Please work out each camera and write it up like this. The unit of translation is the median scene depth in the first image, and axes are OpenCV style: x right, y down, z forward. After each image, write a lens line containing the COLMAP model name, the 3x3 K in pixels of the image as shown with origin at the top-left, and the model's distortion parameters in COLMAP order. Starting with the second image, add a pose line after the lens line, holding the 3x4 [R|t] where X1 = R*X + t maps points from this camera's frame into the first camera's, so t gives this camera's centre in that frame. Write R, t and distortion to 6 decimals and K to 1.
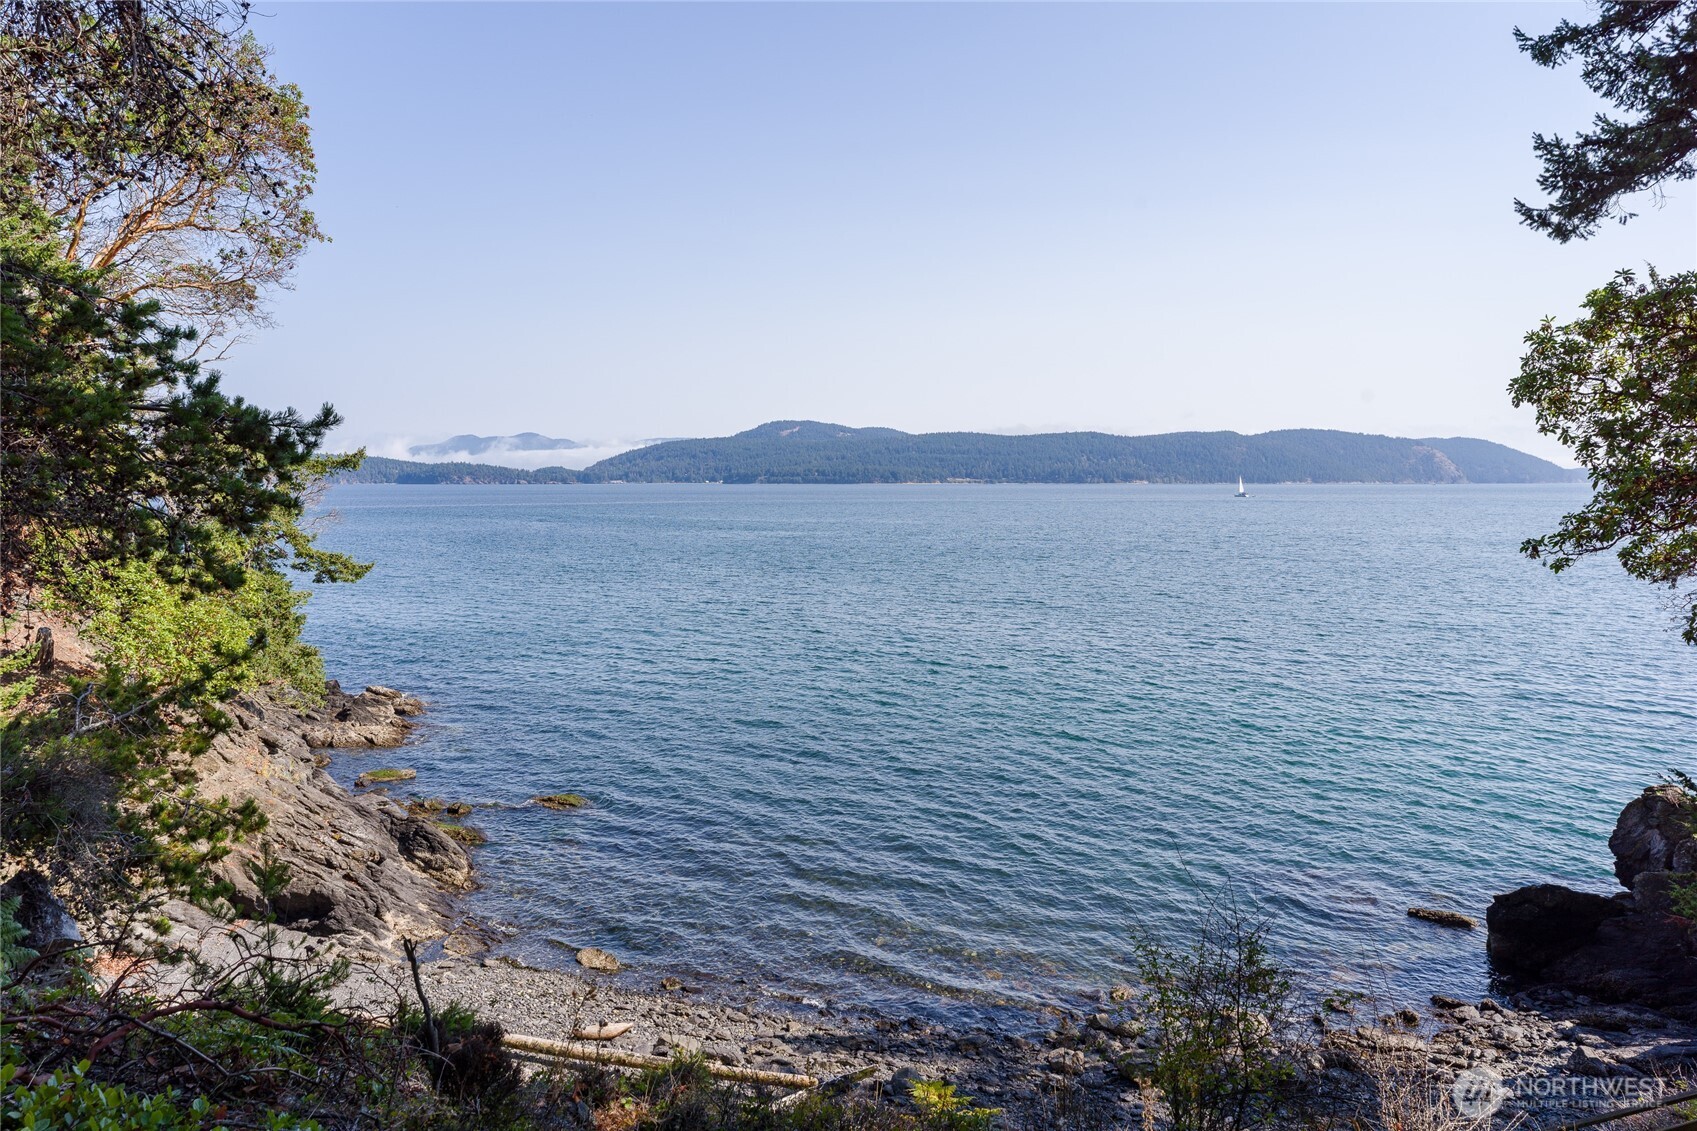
lens RADIAL K [[1179.3, 0, 844.1], [0, 1179.3, 491.4], [0, 0, 1]] dist [0.000235, -0.002995]
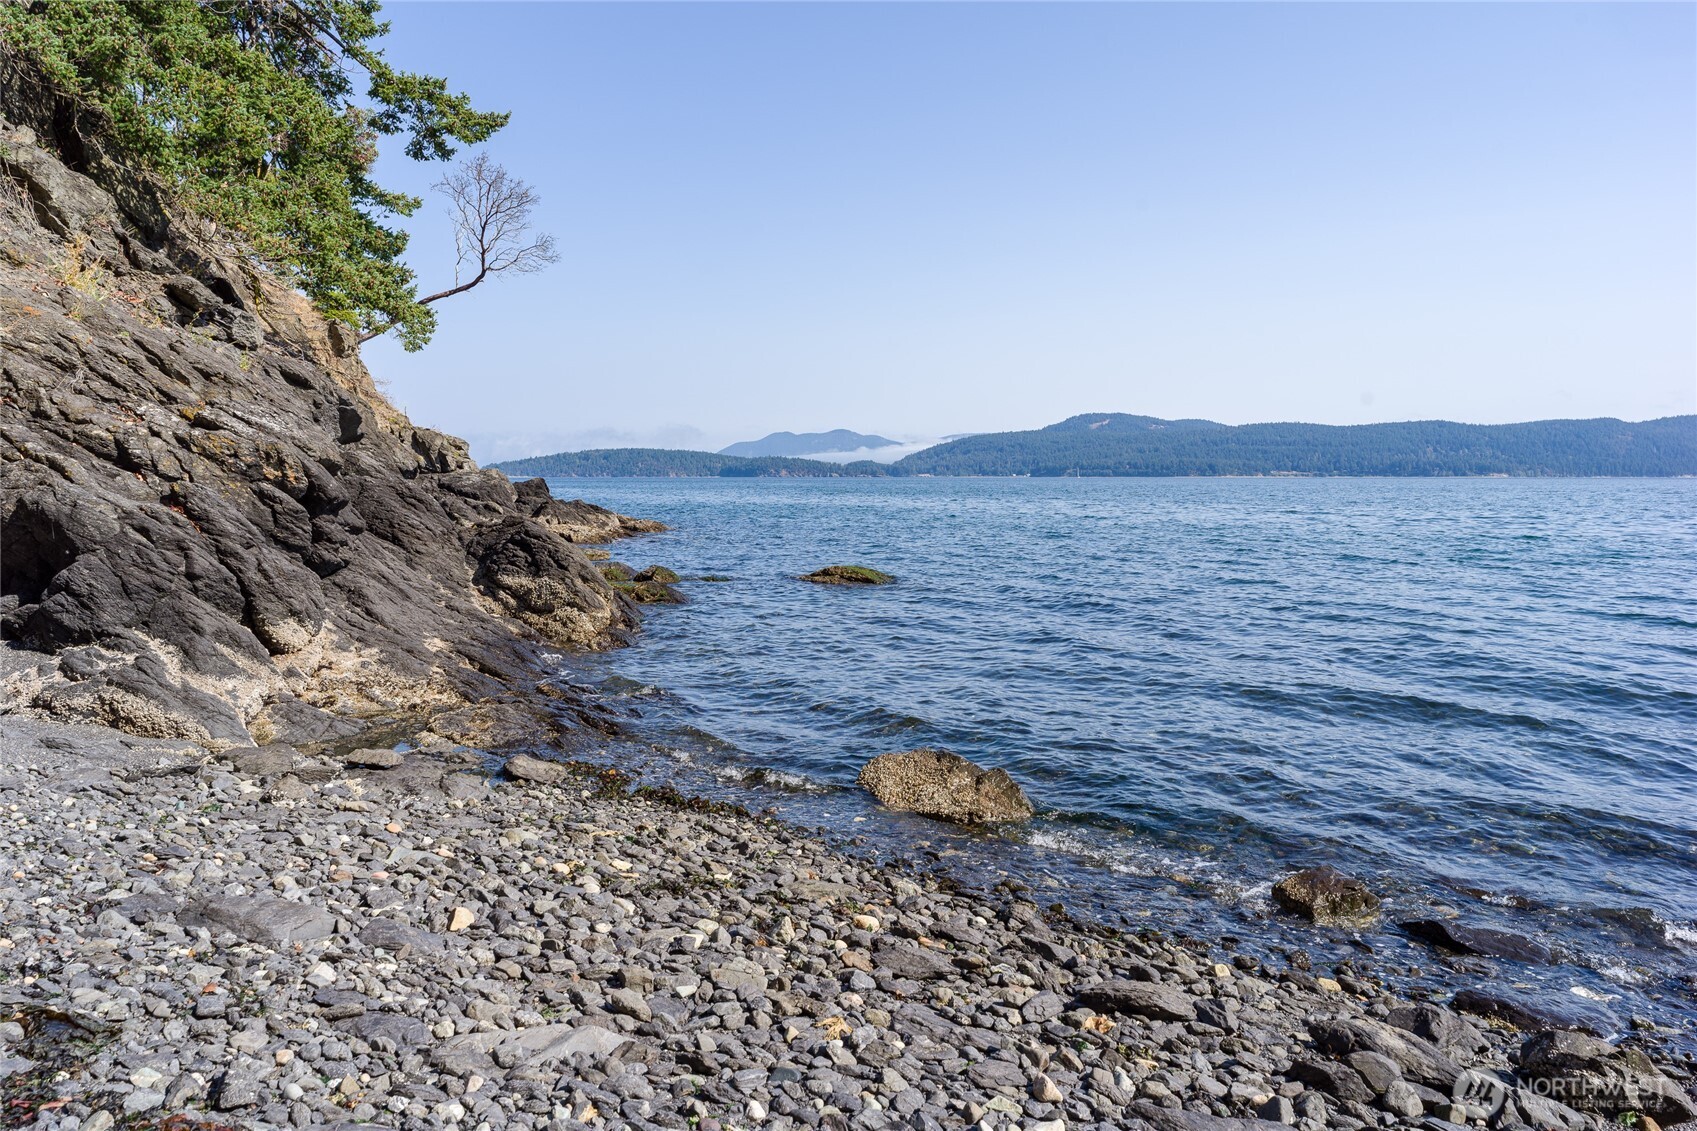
lens RADIAL K [[1184.9, 0, 845.9], [0, 1184.9, 493.4], [0, 0, 1]] dist [-0.000856, -0.001073]
pose [[0.967240, 0.004005, -0.253832, -0.161113], [-0.002280, 0.999972, 0.007089, 0.323359], [0.253854, -0.006278, 0.967222, 0.734530]]
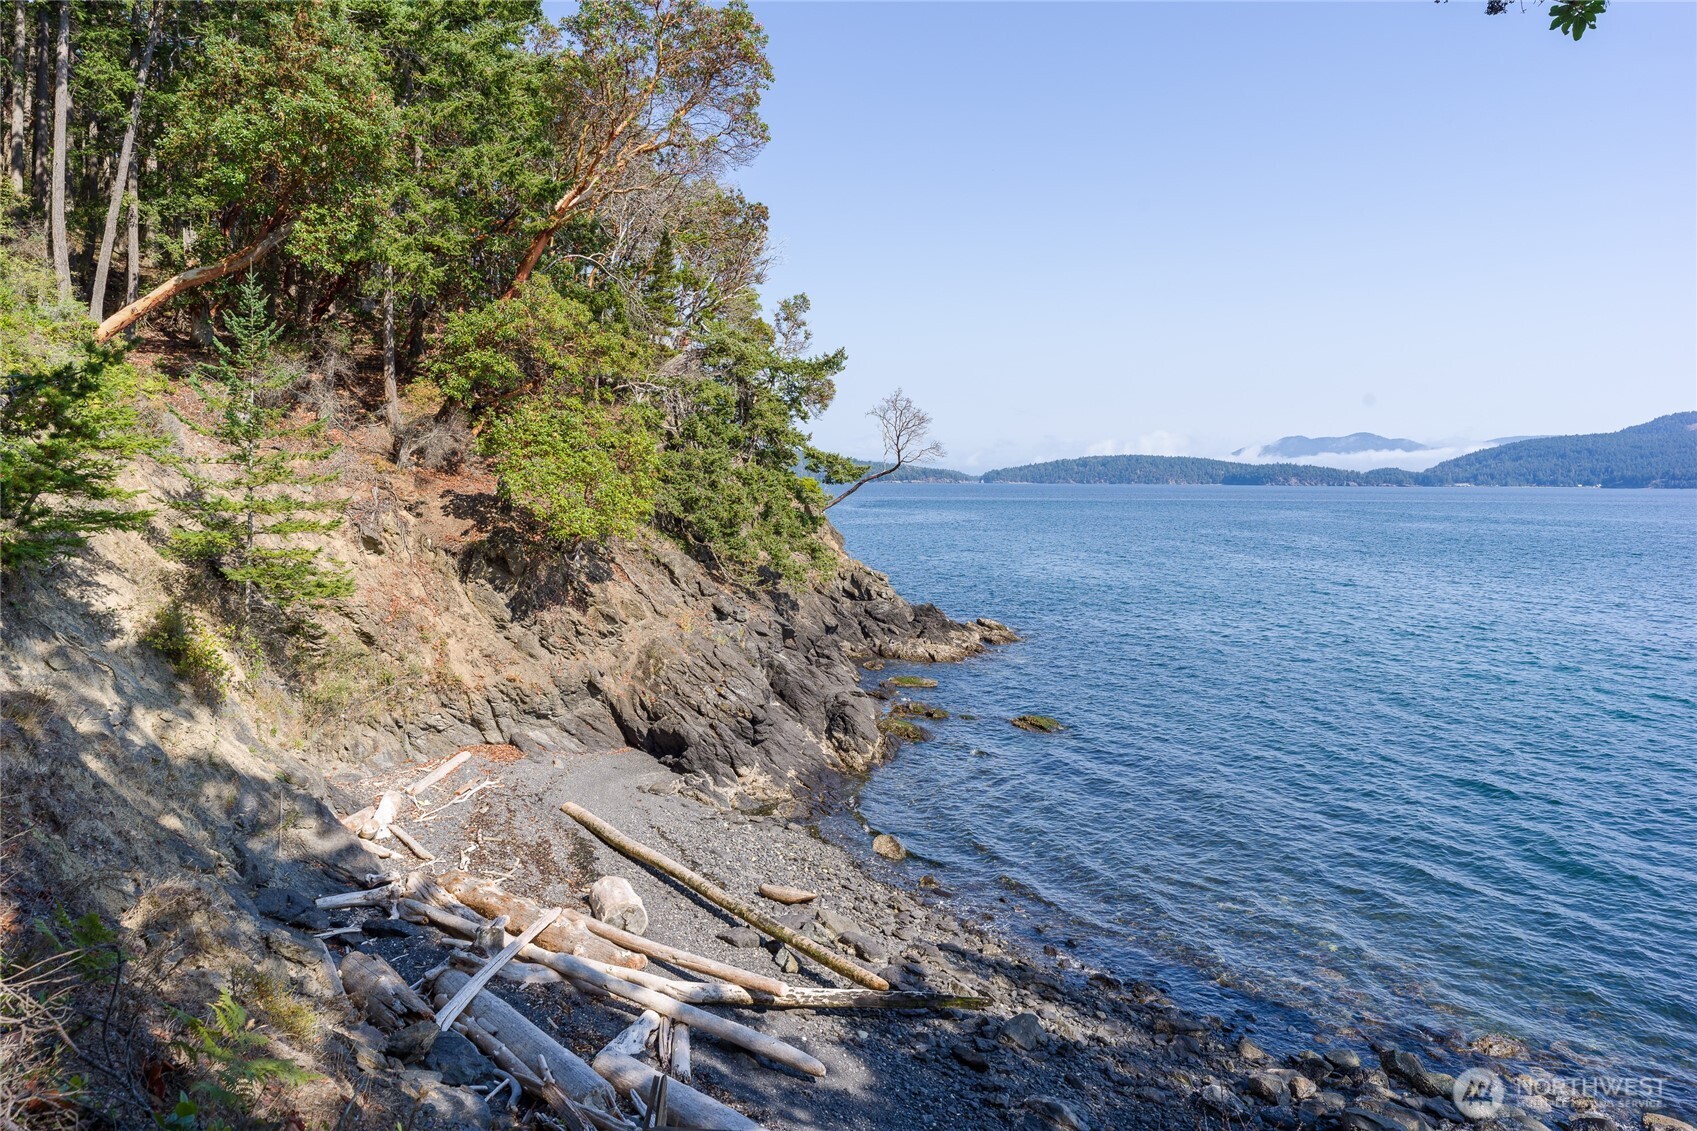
lens RADIAL K [[1184.9, 0, 845.9], [0, 1184.9, 493.4], [0, 0, 1]] dist [-0.000856, -0.001073]
pose [[0.783213, 0.013030, -0.621617, 0.323930], [-0.012767, 0.999907, 0.004873, 0.114247], [0.621623, 0.004120, 0.783306, 0.248422]]
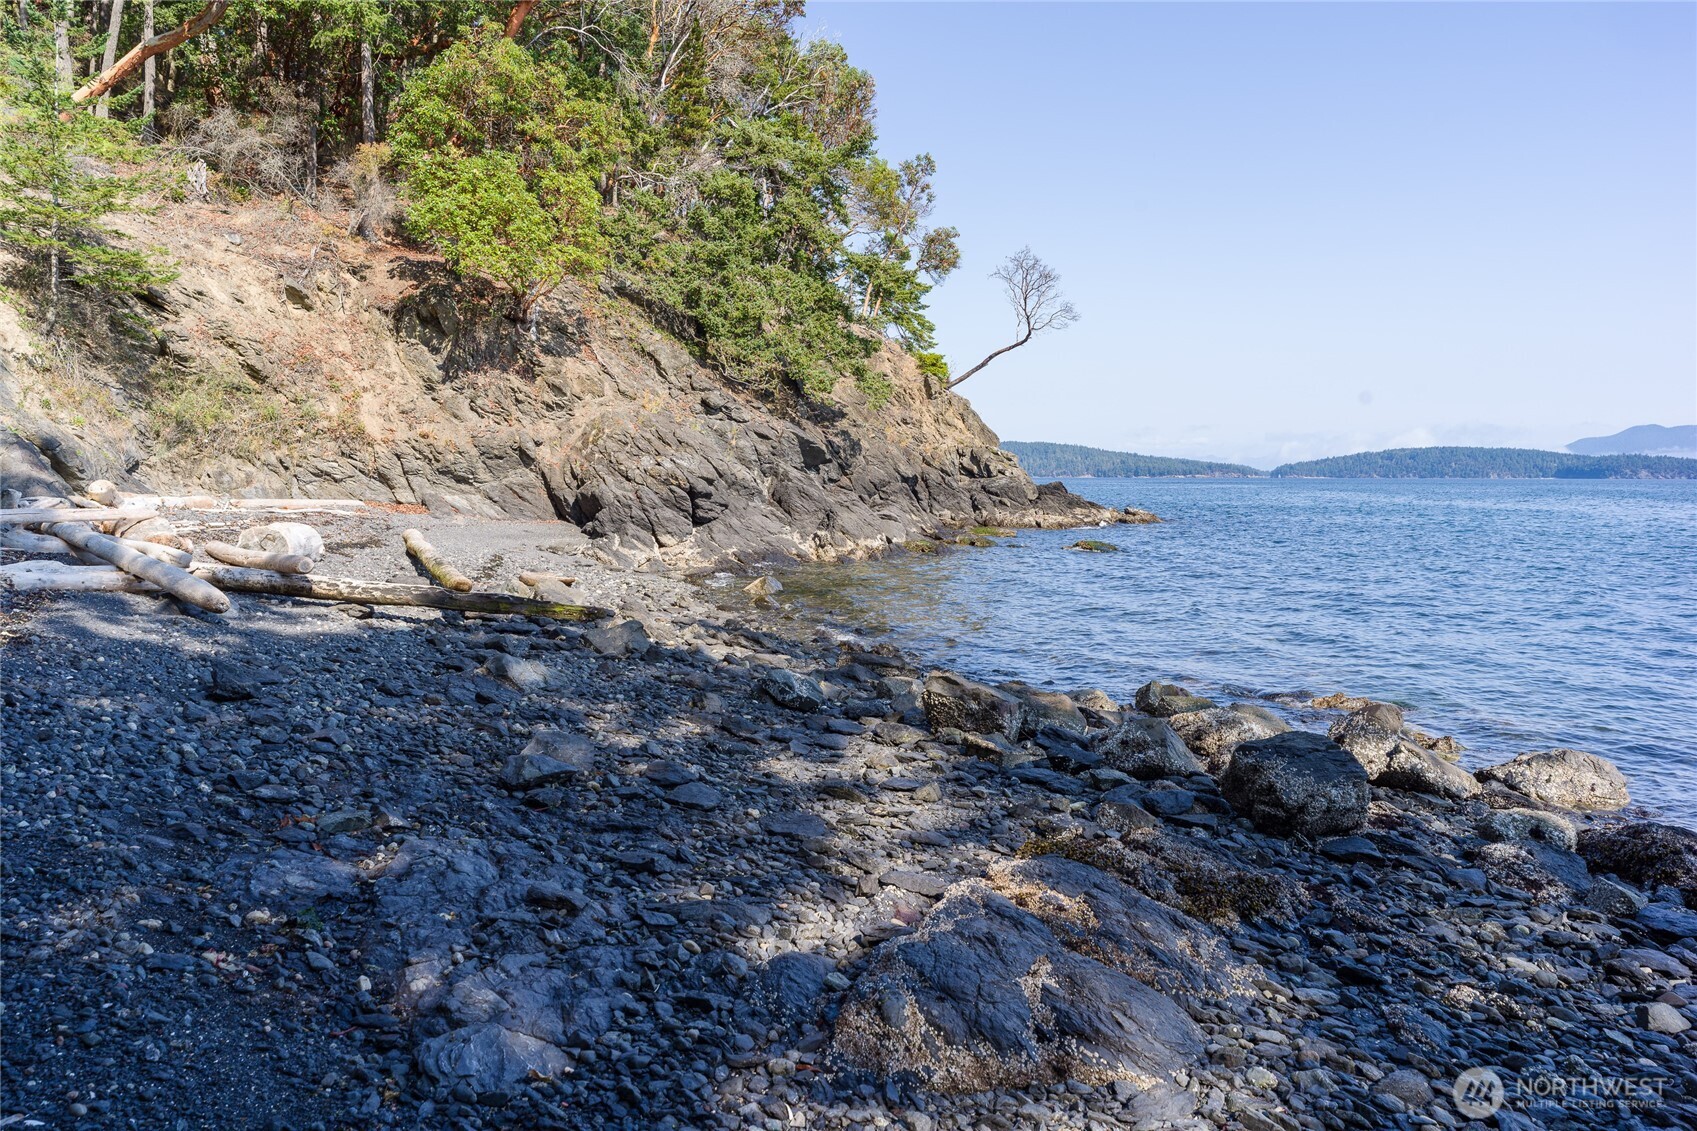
lens RADIAL K [[1179.3, 0, 844.1], [0, 1179.3, 491.4], [0, 0, 1]] dist [0.000235, -0.002995]
pose [[0.616830, 0.012196, -0.787002, 0.404224], [-0.008853, 0.999924, 0.008557, 0.318325], [0.787046, 0.001689, 0.616891, 0.558640]]
